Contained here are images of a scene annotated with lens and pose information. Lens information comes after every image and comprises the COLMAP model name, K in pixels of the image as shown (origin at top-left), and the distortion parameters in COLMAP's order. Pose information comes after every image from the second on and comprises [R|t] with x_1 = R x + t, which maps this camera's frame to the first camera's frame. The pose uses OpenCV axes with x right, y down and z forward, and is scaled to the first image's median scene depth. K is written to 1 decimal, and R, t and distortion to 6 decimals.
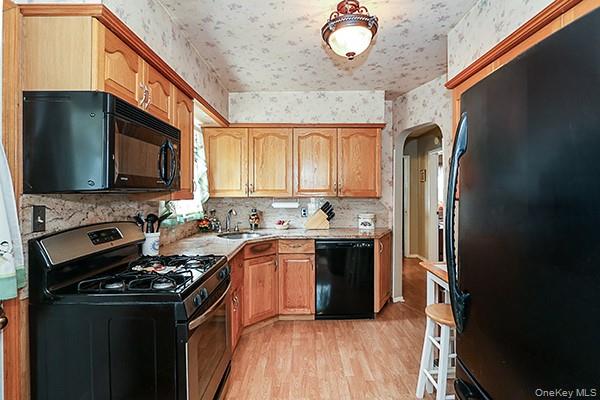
lens RADIAL K [[276.4, 0, 297.7], [0, 276.4, 195.1], [0, 0, 1]] dist [-0.013978, 0.003087]
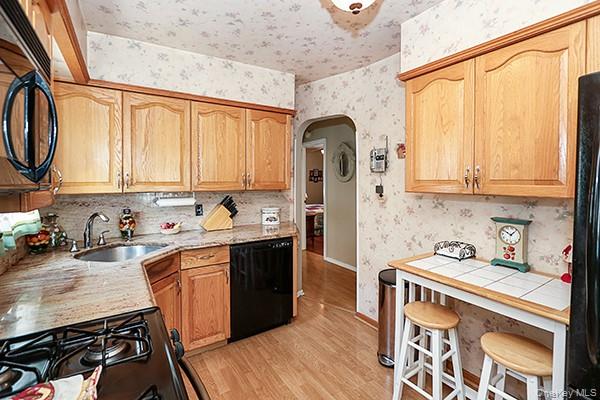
lens RADIAL K [[276.4, 0, 300.5], [0, 276.4, 186.8], [0, 0, 1]] dist [-0.013978, 0.003087]
pose [[0.855452, -0.011881, 0.517745, -0.155134], [0.008349, 0.999923, 0.009151, -0.010287], [-0.517814, -0.003505, 0.855486, 0.195894]]
